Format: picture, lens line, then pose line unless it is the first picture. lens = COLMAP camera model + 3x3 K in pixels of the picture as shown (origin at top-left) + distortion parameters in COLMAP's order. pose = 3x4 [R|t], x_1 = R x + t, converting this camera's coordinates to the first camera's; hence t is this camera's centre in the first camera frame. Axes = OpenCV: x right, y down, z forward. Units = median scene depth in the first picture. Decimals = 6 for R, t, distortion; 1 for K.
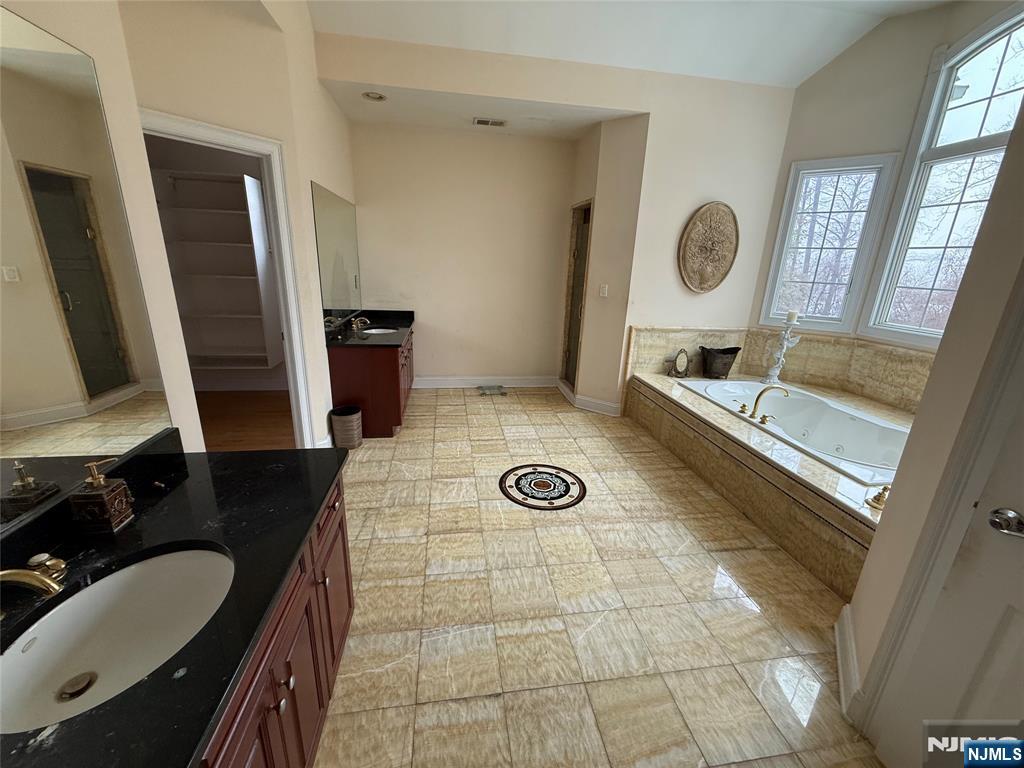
lens RADIAL K [[409.1, 0, 511.0], [0, 409.1, 384.1], [0, 0, 1]] dist [0.000537, 0.000039]
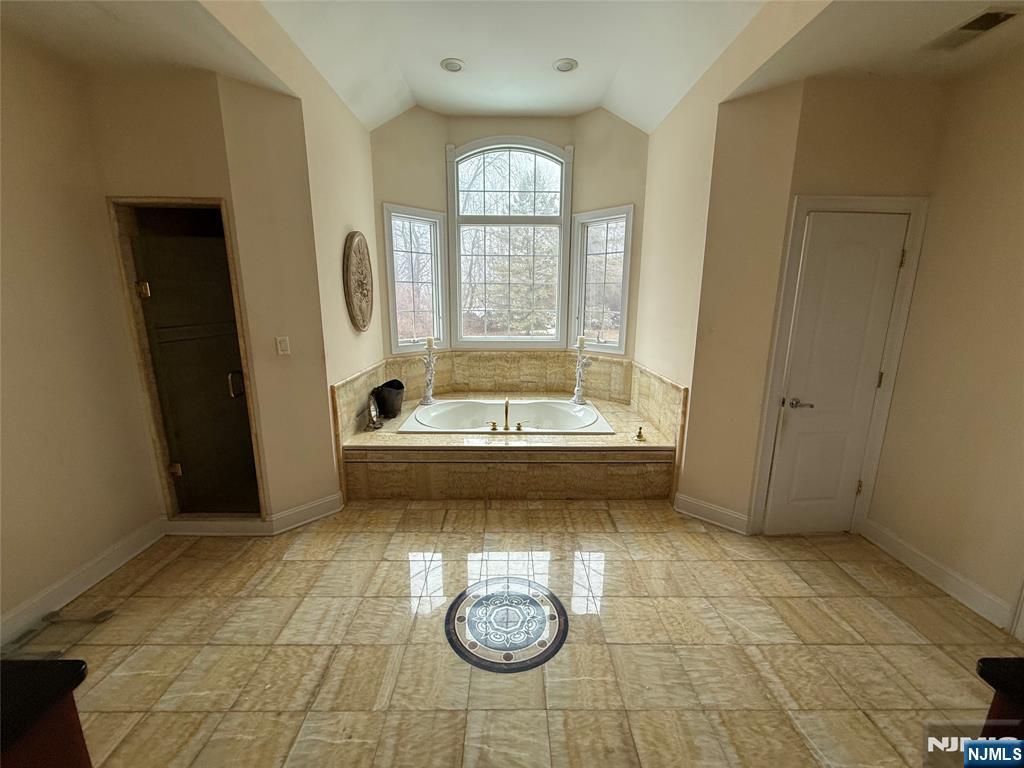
lens RADIAL K [[409.1, 0, 512.4], [0, 409.1, 382.3], [0, 0, 1]] dist [0.000537, 0.000039]
pose [[0.137492, -0.238650, 0.961323, -0.413476], [0.284155, 0.939249, 0.192529, -0.221492], [-0.948869, 0.246693, 0.196953, 0.611845]]
